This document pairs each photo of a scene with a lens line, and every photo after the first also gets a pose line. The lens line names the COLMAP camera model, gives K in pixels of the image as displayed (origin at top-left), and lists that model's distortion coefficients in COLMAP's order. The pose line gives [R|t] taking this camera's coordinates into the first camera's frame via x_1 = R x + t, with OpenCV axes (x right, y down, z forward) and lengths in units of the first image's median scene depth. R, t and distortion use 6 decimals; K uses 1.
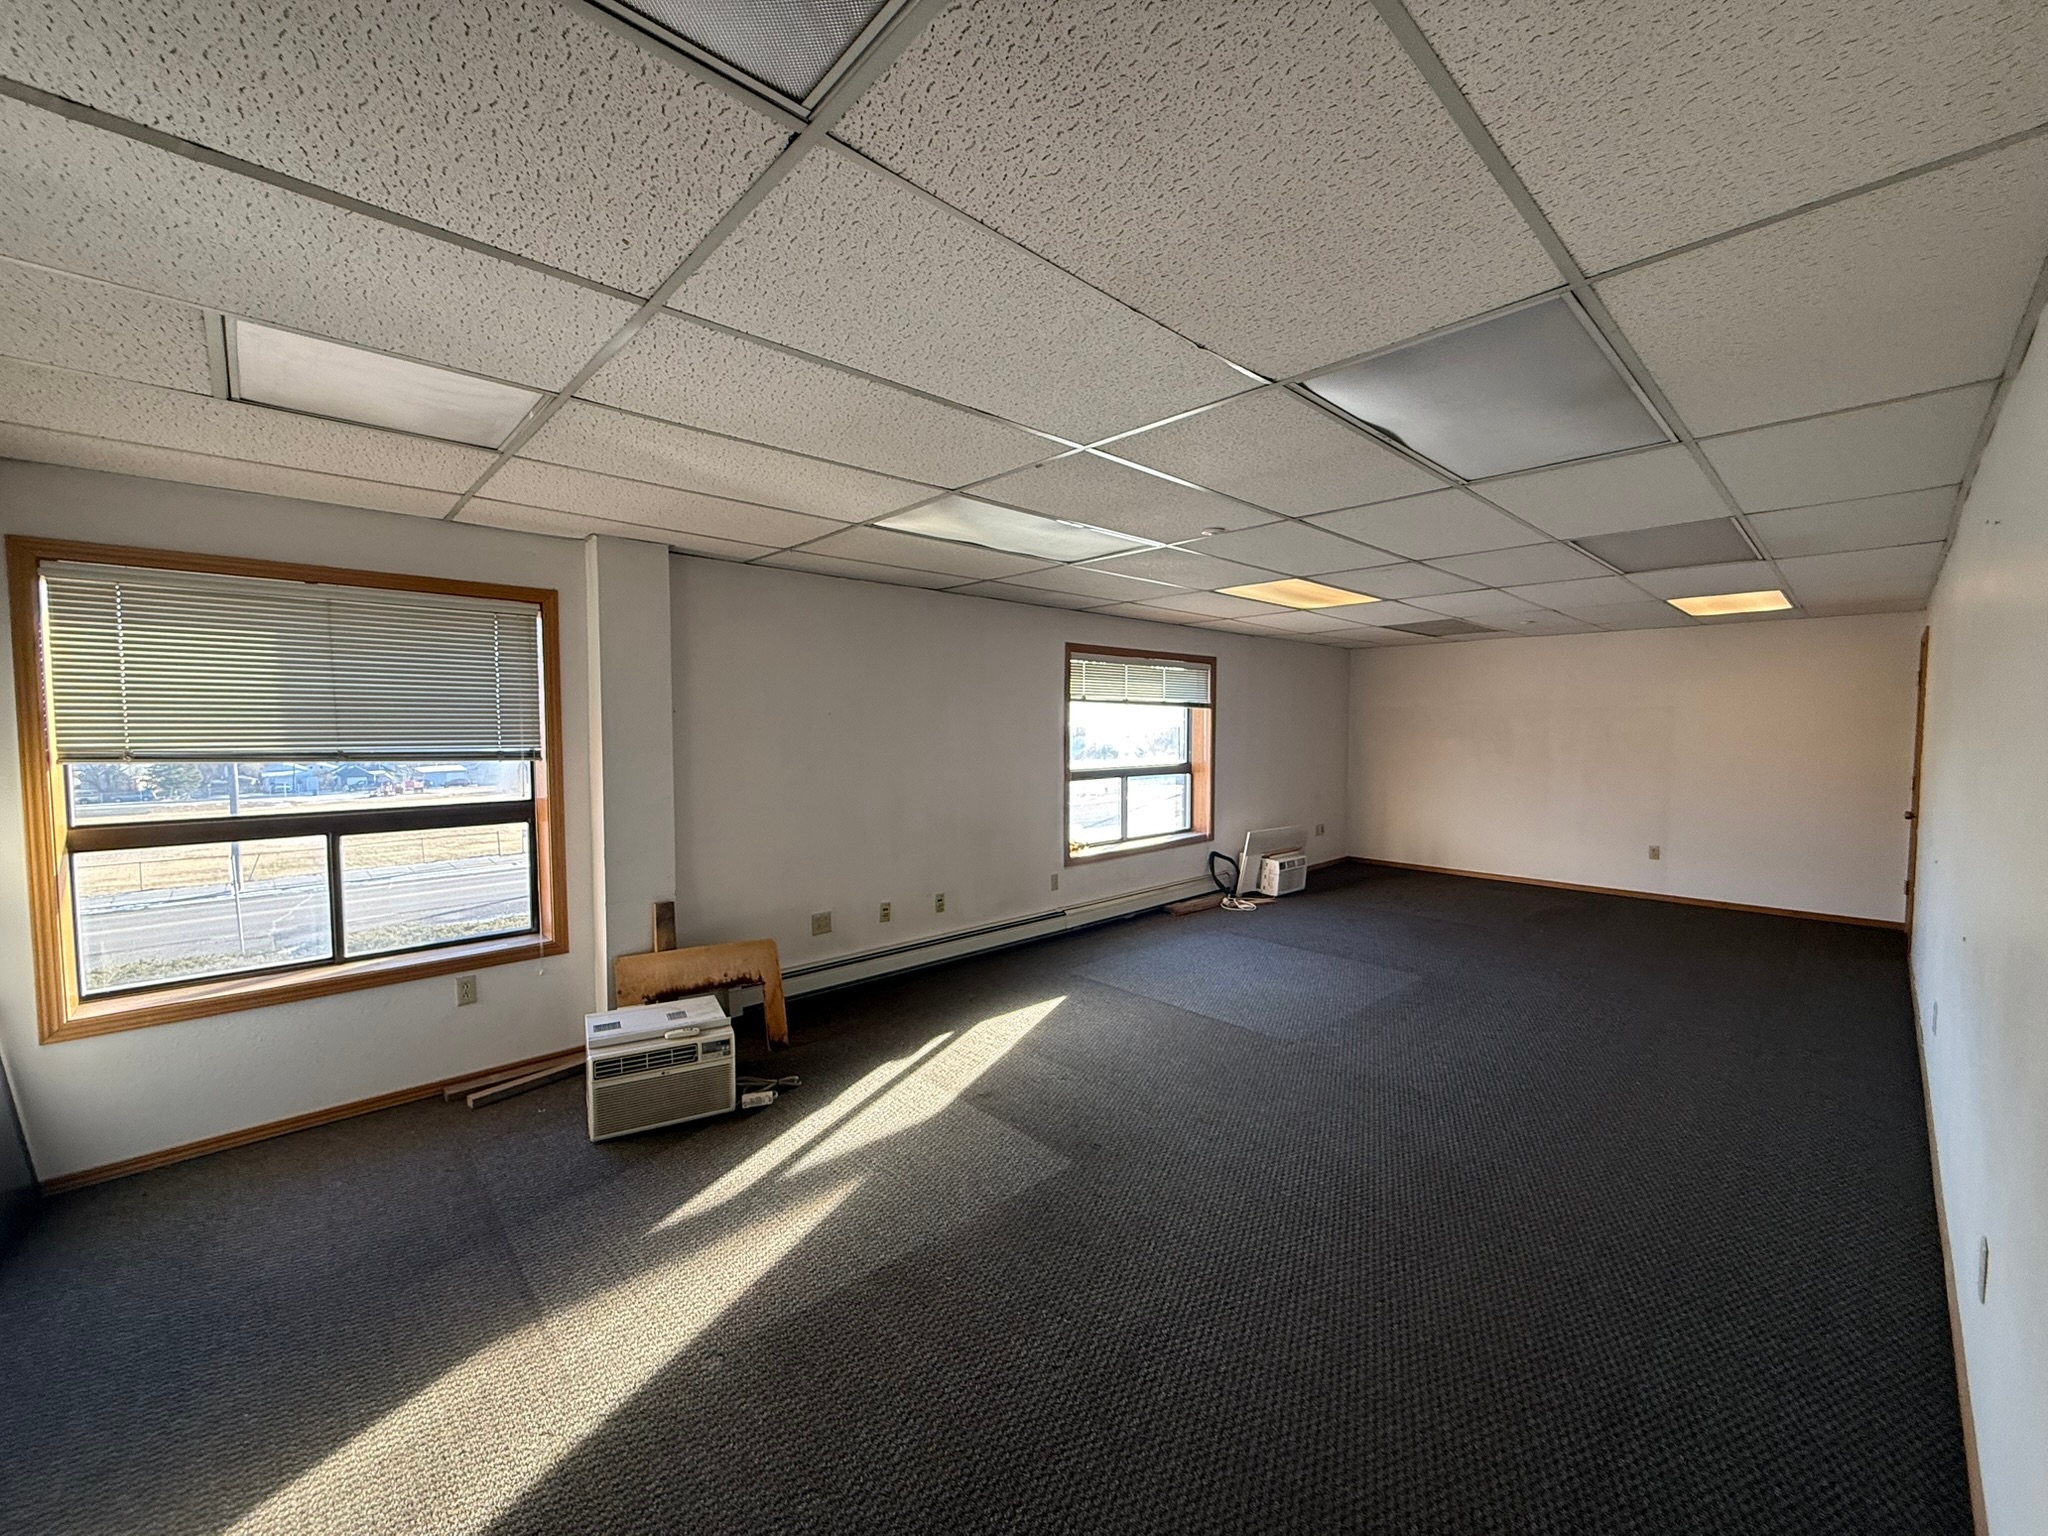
lens RADIAL K [[814.9, 0, 1030.3], [0, 814.9, 776.3], [0, 0, 1]] dist [0.001210, -0.000018]
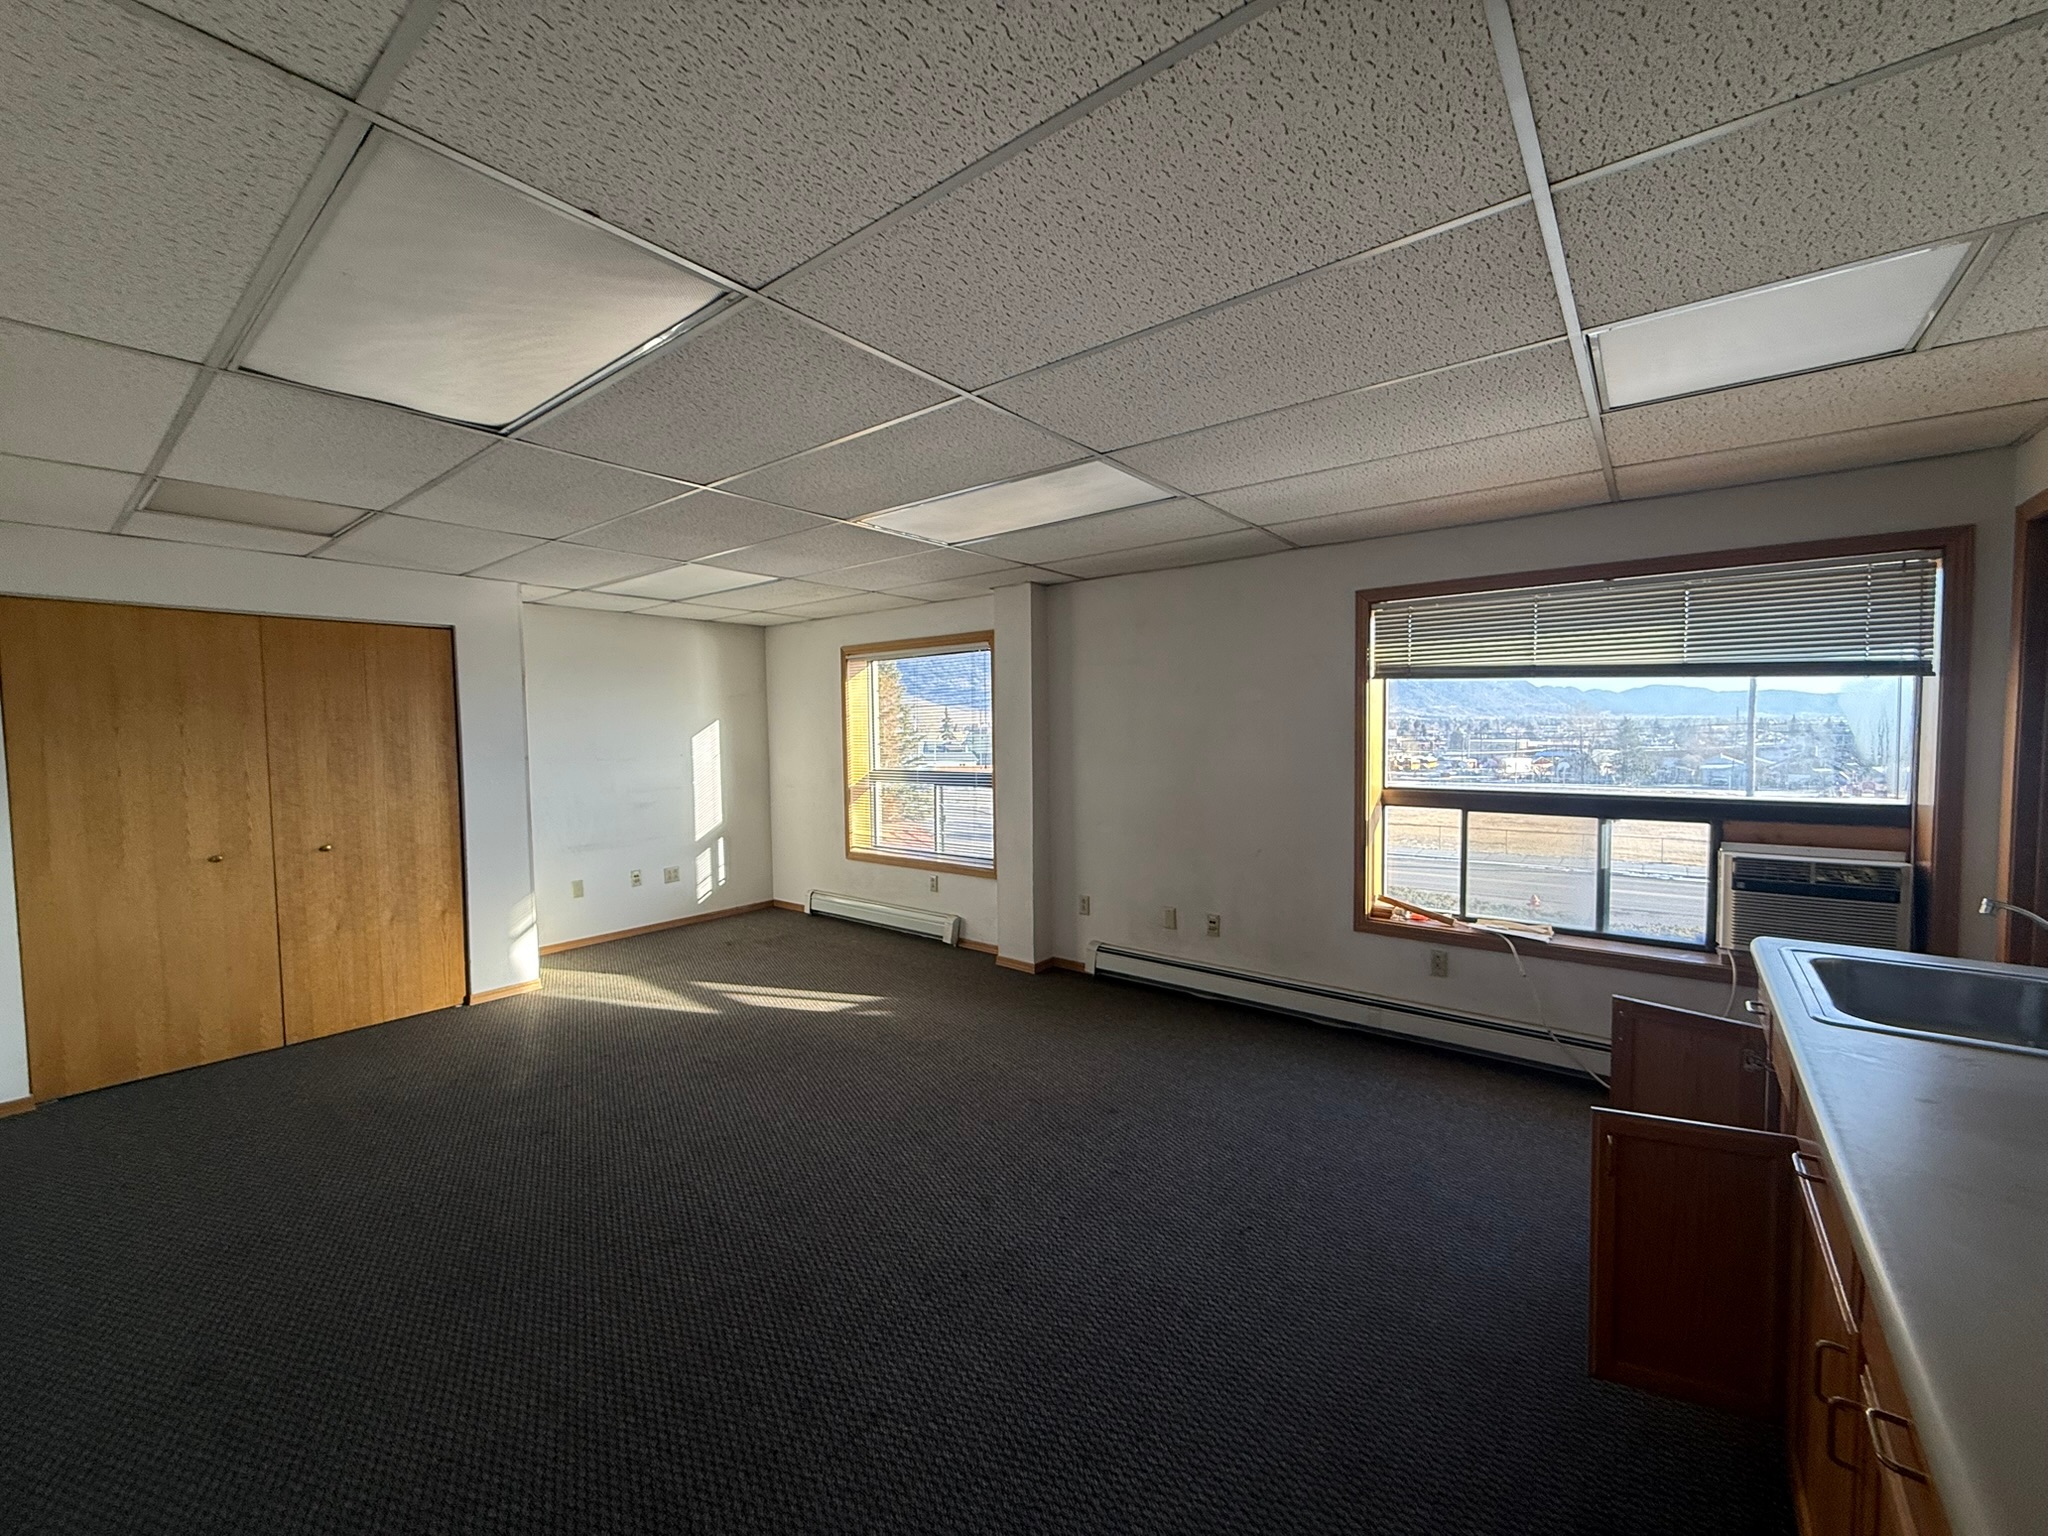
lens RADIAL K [[814.9, 0, 1012.3], [0, 814.9, 767.4], [0, 0, 1]] dist [0.001210, -0.000018]
pose [[0.130279, 0.054506, -0.989978, 0.645504], [-0.050671, 0.997549, 0.048255, -0.038582], [0.990182, 0.043877, 0.132722, 0.617010]]
